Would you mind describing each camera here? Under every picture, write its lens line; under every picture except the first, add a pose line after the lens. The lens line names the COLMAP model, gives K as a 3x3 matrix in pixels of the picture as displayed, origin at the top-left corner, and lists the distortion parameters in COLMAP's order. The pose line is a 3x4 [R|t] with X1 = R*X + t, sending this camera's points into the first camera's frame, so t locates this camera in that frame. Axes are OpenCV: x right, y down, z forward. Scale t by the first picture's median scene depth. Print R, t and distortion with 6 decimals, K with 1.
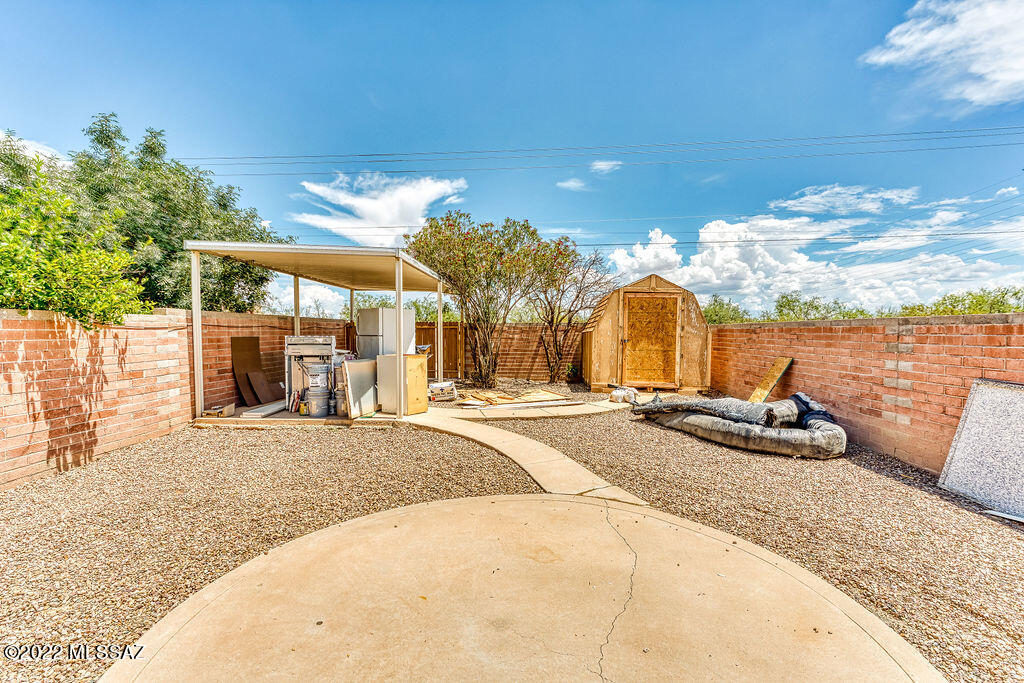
lens RADIAL K [[463.2, 0, 513.3], [0, 463.2, 349.2], [0, 0, 1]] dist [-0.006131, -0.002069]
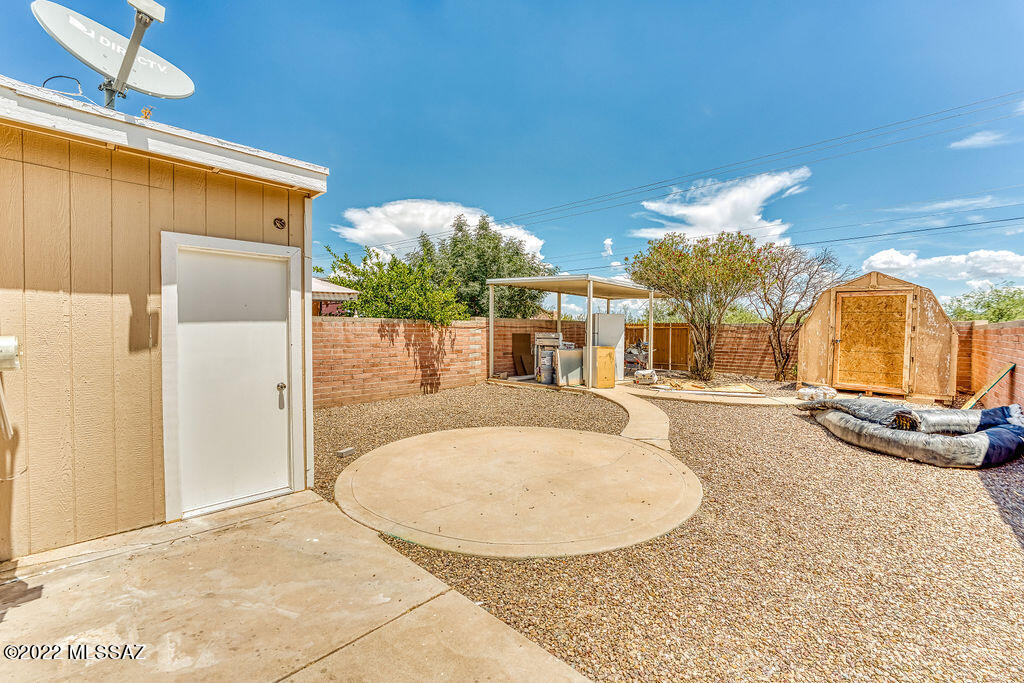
lens RADIAL K [[428.5, 0, 520.8], [0, 428.5, 339.3], [0, 0, 1]] dist [-0.010502, -0.000492]
pose [[0.767153, 0.017564, -0.641223, 0.402556], [-0.030834, 0.999479, -0.009511, 0.008903], [0.640722, 0.027068, 0.767295, -0.164560]]
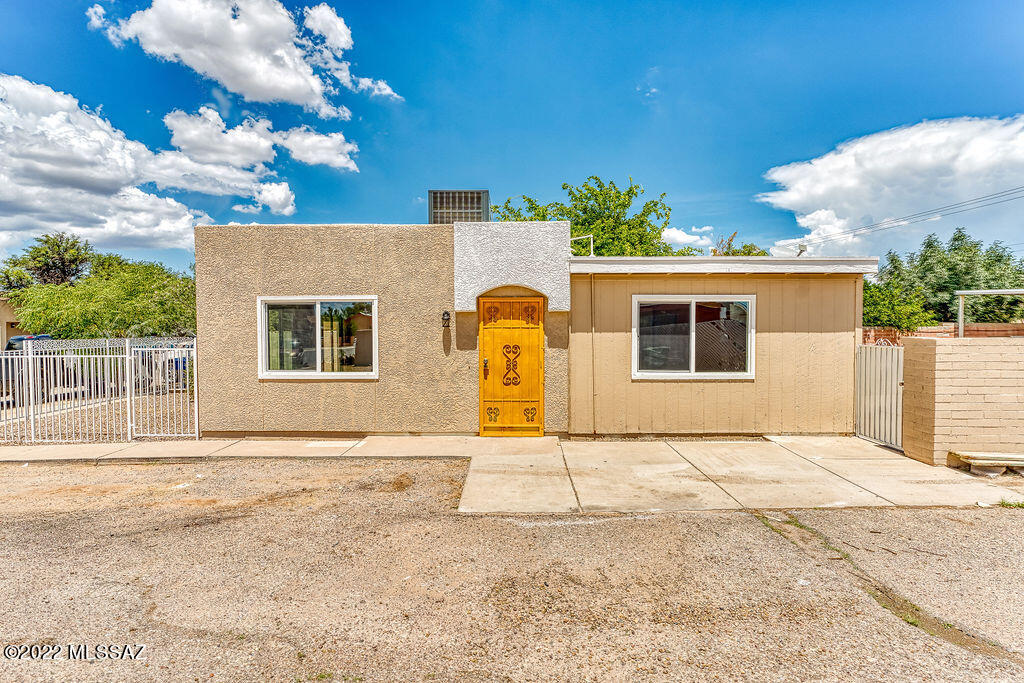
lens RADIAL K [[515.4, 0, 513.7], [0, 515.4, 341.0], [0, 0, 1]] dist [0.004149, -0.001933]
pose [[0.024693, 0.037390, -0.998996, 1.414977], [-0.032589, 0.998799, 0.036577, -0.020682], [0.999164, 0.031653, 0.025882, -0.952915]]
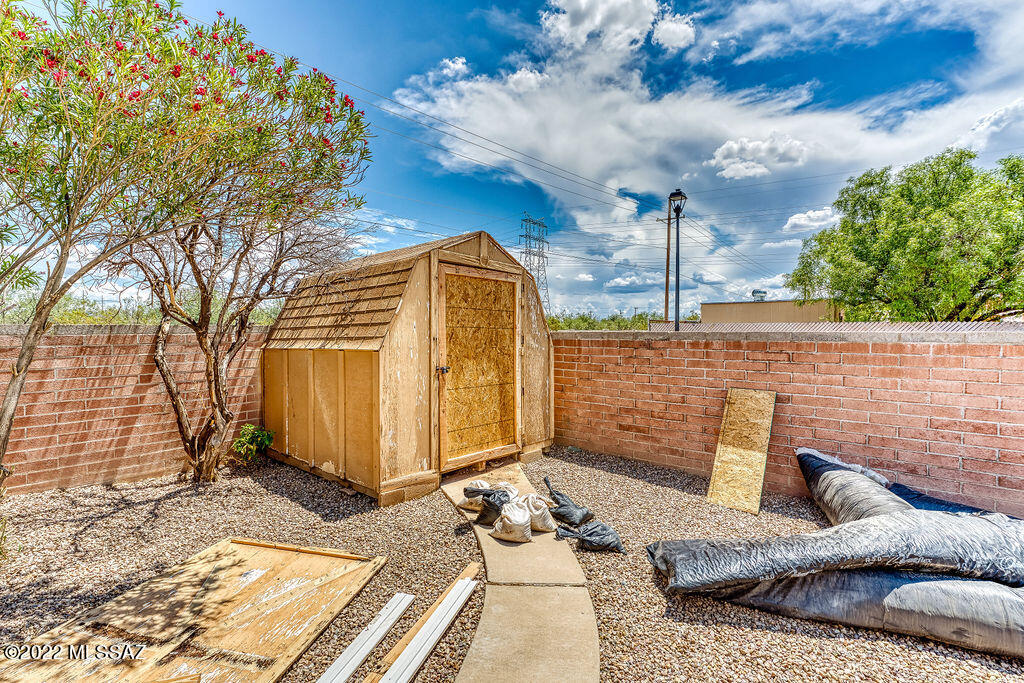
lens RADIAL K [[463.2, 0, 507.7], [0, 463.2, 347.0], [0, 0, 1]] dist [-0.006131, -0.002069]
pose [[0.615841, -0.027579, 0.787388, -0.093321], [0.031010, 0.999461, 0.010752, -0.056679], [-0.787260, 0.017795, 0.616365, 0.887204]]
